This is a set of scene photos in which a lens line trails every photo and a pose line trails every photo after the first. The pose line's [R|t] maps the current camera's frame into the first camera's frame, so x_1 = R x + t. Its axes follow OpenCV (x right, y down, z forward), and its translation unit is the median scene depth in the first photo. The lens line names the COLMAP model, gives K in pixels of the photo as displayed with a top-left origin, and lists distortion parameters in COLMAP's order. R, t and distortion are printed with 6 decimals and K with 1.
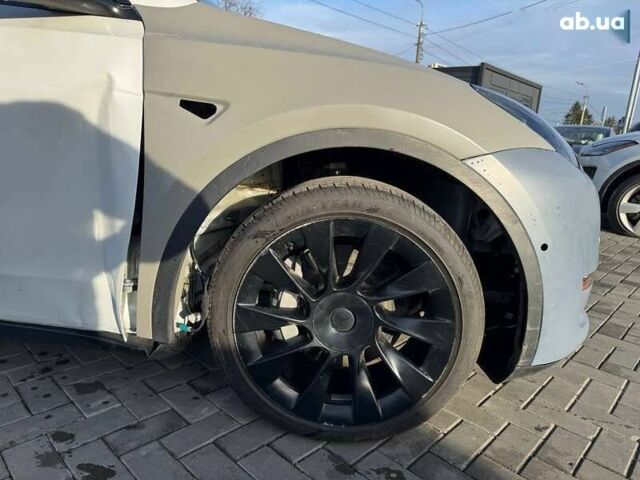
lens RADIAL K [[451.0, 0, 320.0], [0, 451.0, 240.0], [0, 0, 1]] dist [0.040724, -0.054807]
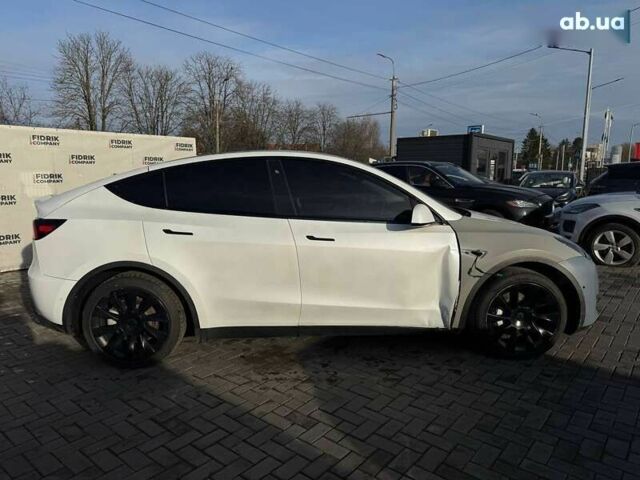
lens RADIAL K [[451.0, 0, 320.0], [0, 451.0, 240.0], [0, 0, 1]] dist [0.040724, -0.054807]
pose [[0.995540, -0.076230, 0.055573, -0.354344], [0.080450, 0.993691, -0.078144, -0.050506], [-0.049265, 0.082266, 0.995392, -0.498667]]
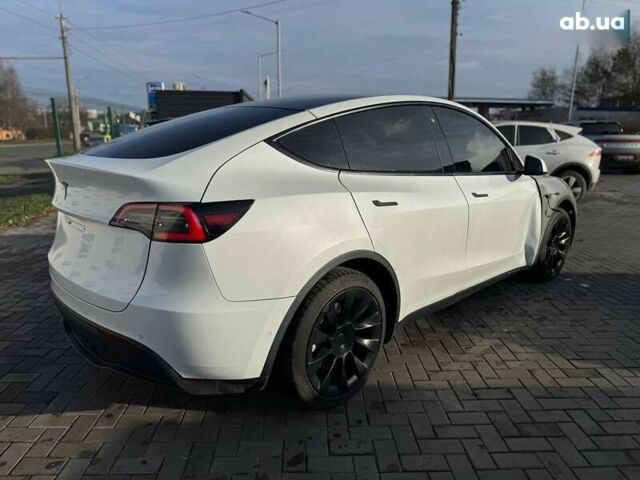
lens RADIAL K [[451.0, 0, 320.0], [0, 451.0, 240.0], [0, 0, 1]] dist [0.040724, -0.054807]
pose [[0.703530, -0.225120, 0.674067, -0.955706], [0.205224, 0.972448, 0.110578, -0.168436], [-0.680388, 0.060540, 0.730347, -0.104941]]
